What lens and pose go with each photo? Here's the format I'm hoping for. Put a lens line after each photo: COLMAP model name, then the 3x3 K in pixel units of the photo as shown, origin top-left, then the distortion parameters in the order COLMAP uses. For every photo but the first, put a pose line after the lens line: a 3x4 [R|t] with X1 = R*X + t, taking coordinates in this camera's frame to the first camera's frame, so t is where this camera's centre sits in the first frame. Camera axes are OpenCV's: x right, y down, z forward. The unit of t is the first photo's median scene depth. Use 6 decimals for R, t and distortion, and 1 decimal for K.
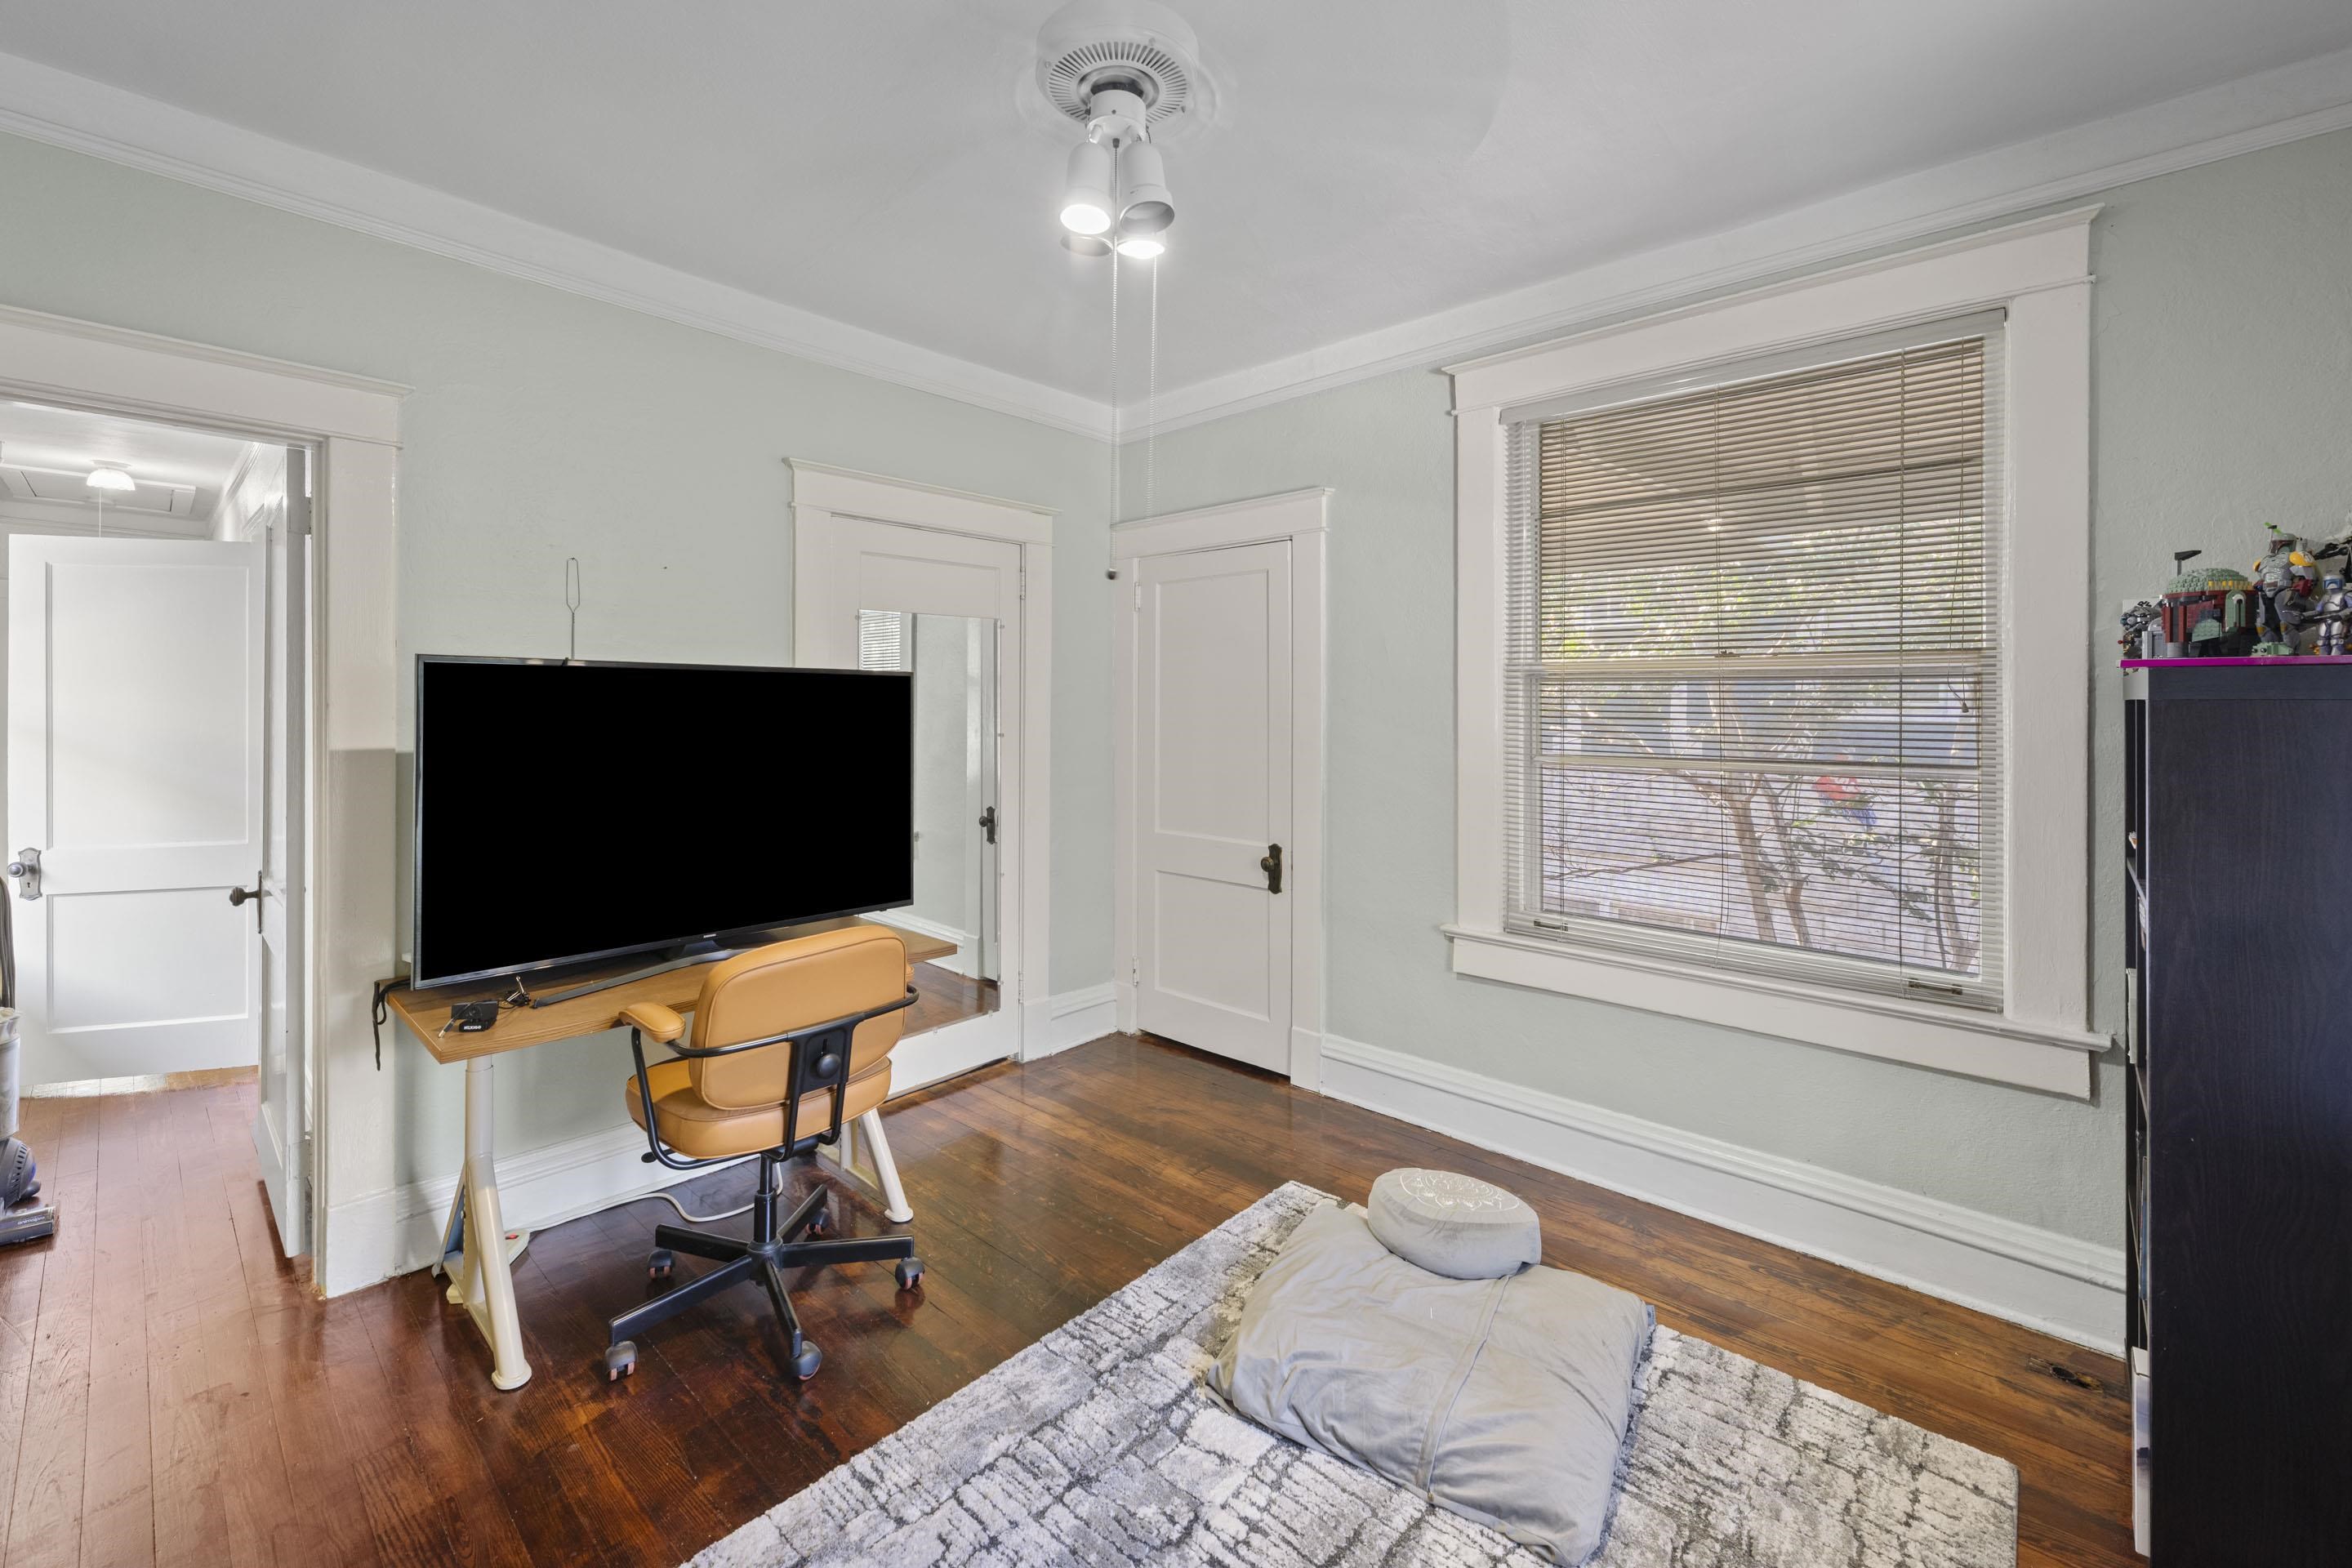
lens RADIAL K [[983.7, 0, 1166.1], [0, 983.7, 712.2], [0, 0, 1]] dist [-0.000995, -0.000064]
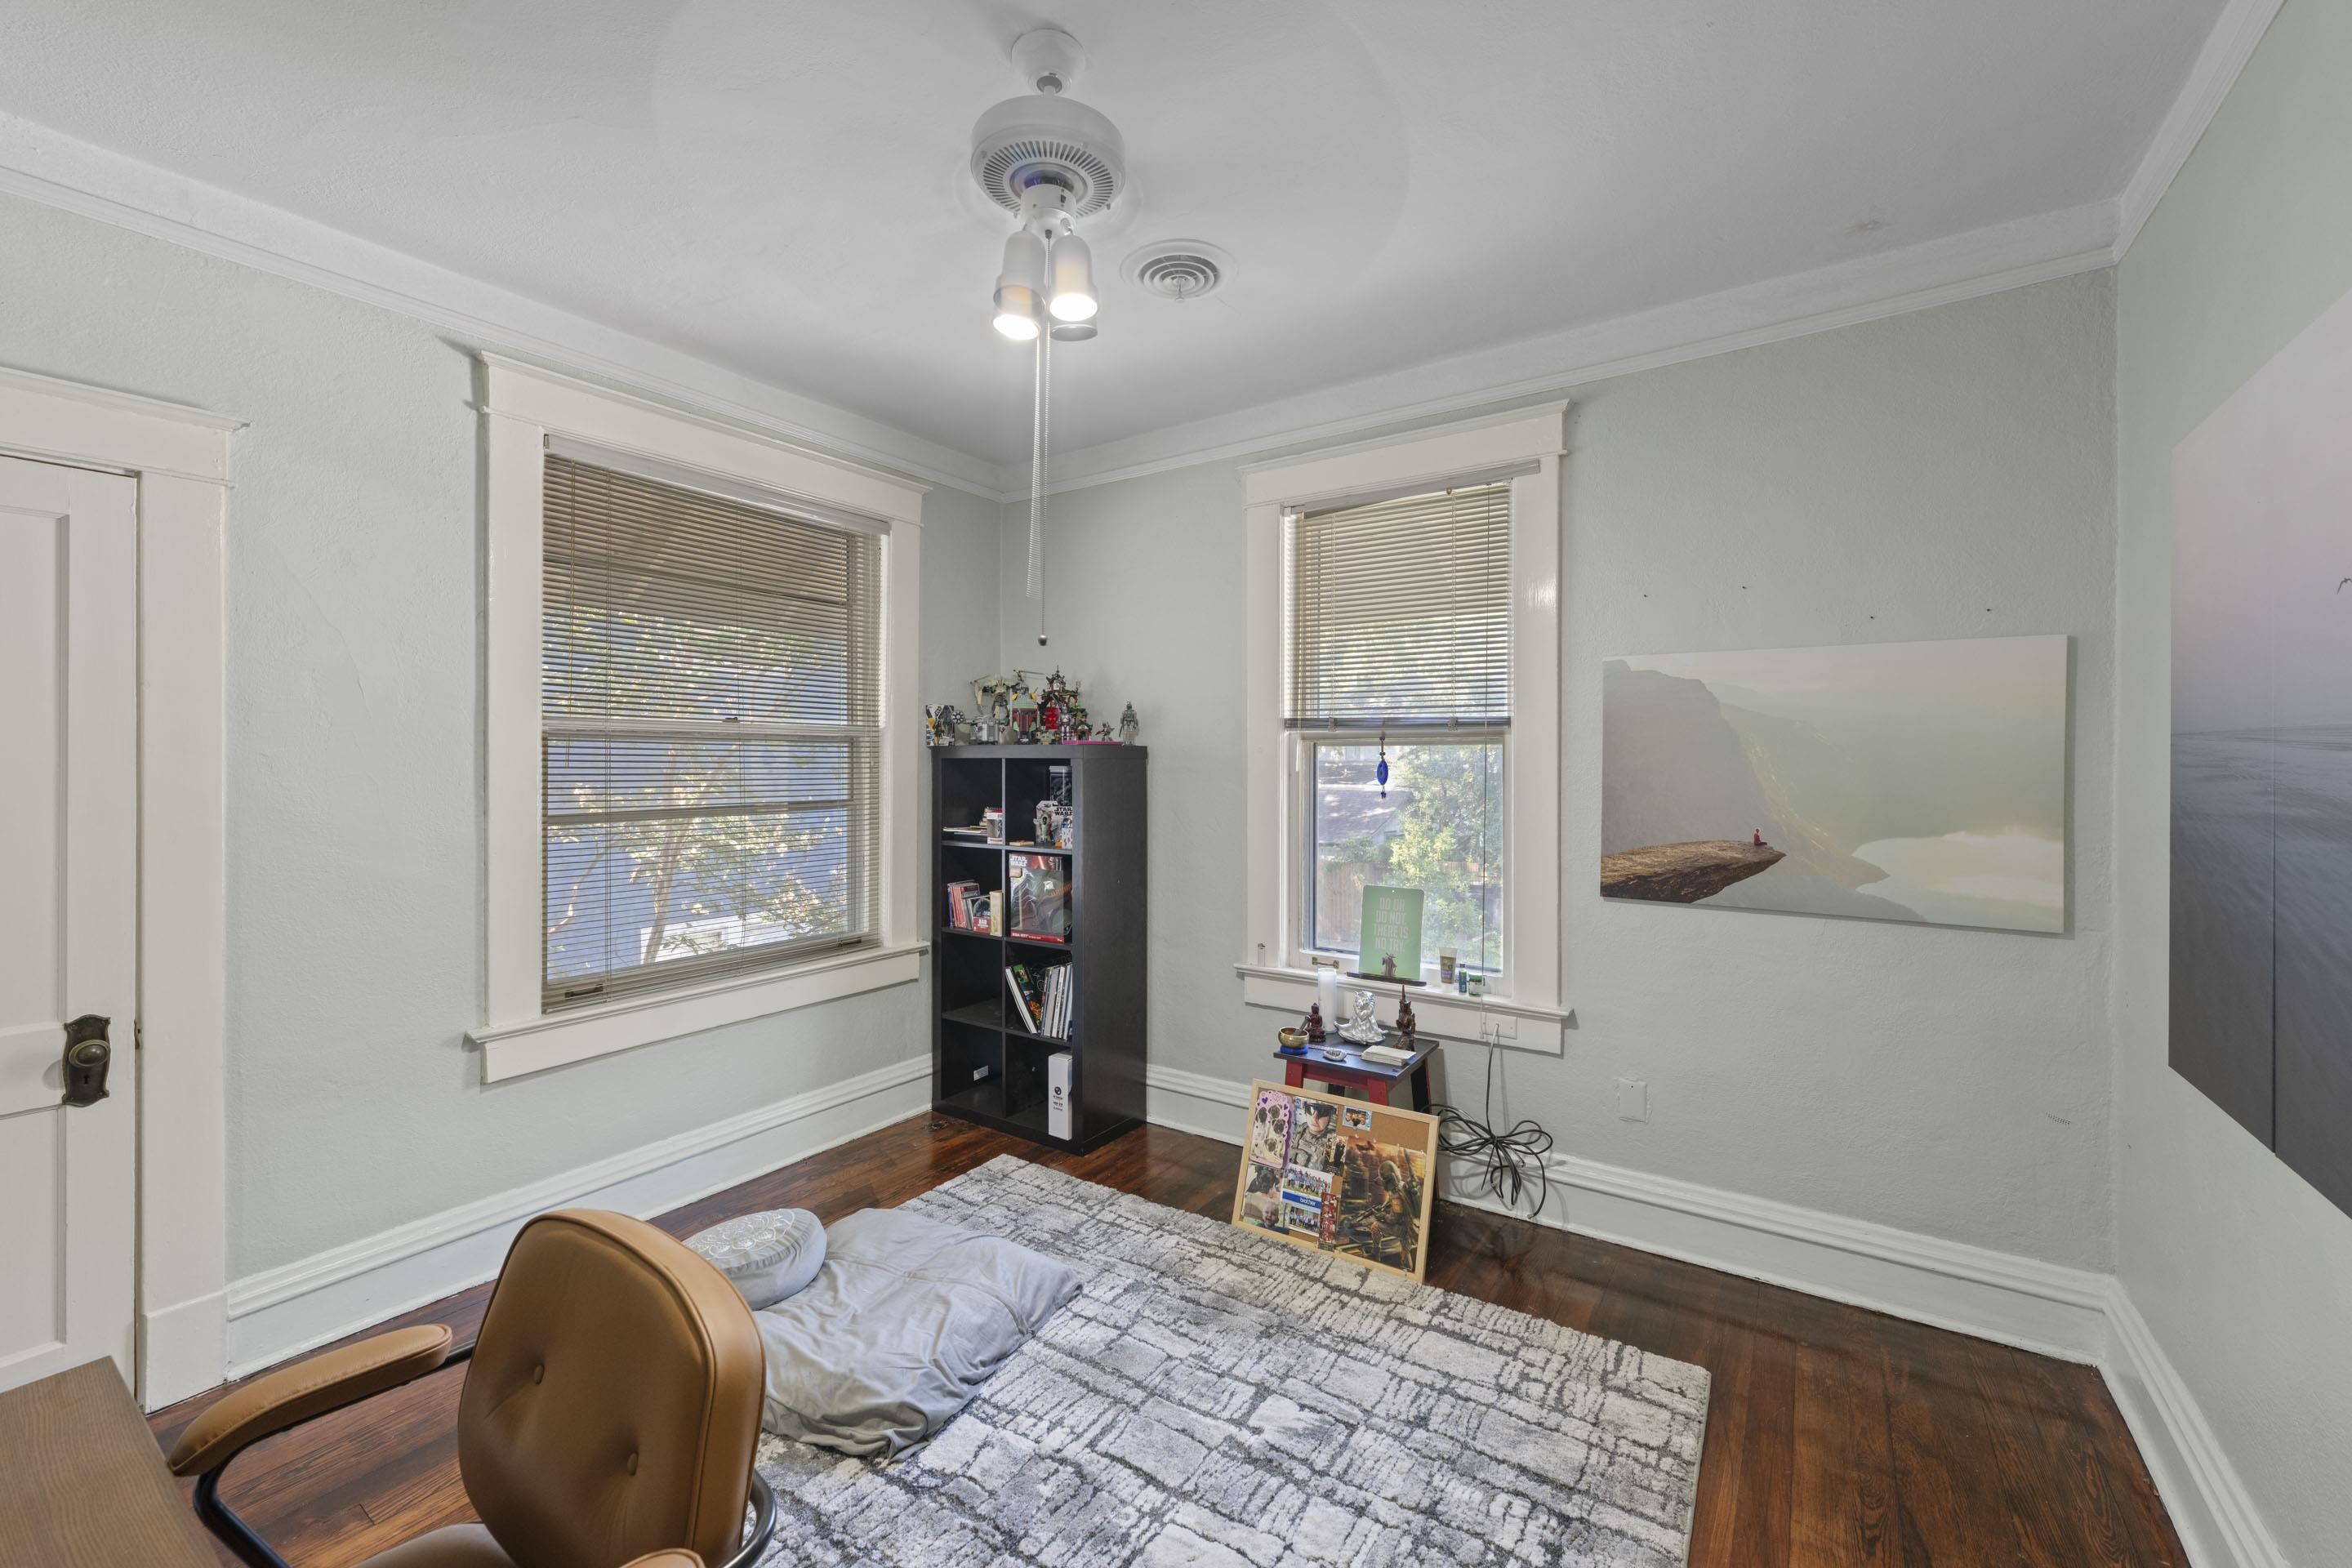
lens RADIAL K [[942.5, 0, 1180.7], [0, 942.5, 777.7], [0, 0, 1]] dist [-0.002406, -0.000088]
pose [[-0.153955, -0.022532, 0.987821, -0.842782], [0.009245, 0.999663, 0.024243, -0.012132], [-0.988035, 0.012865, -0.153695, 0.785069]]
